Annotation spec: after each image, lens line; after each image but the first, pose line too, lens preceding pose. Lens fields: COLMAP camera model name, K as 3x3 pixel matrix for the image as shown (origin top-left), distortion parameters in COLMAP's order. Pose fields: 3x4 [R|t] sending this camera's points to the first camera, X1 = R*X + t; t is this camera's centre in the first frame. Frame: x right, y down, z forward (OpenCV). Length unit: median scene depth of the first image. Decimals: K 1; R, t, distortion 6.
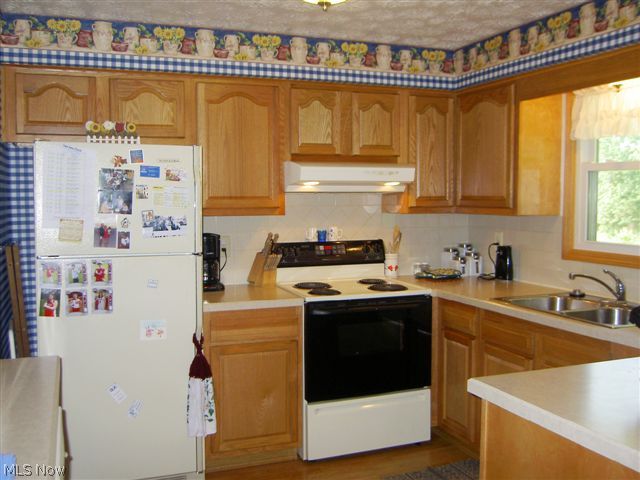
lens RADIAL K [[647.2, 0, 304.8], [0, 647.2, 238.8], [0, 0, 1]] dist [-0.089330, 0.005839]
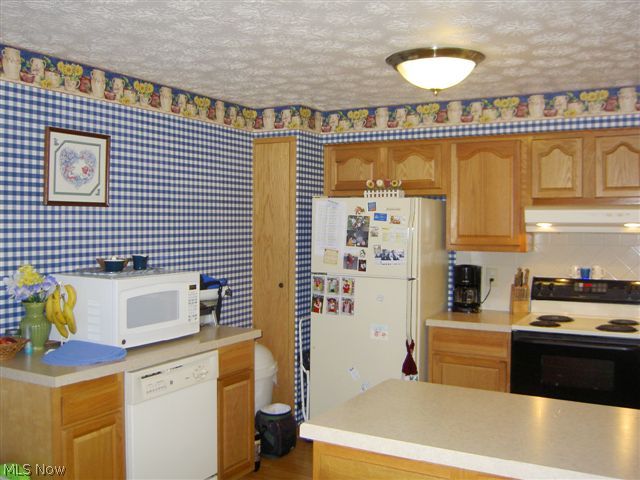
lens RADIAL K [[647.2, 0, 304.8], [0, 647.2, 238.8], [0, 0, 1]] dist [-0.089330, 0.005839]
pose [[0.632545, 0.022668, -0.774192, 0.665195], [-0.055600, 0.998322, -0.016196, -0.023632], [0.772525, 0.053290, 0.632744, -0.007083]]
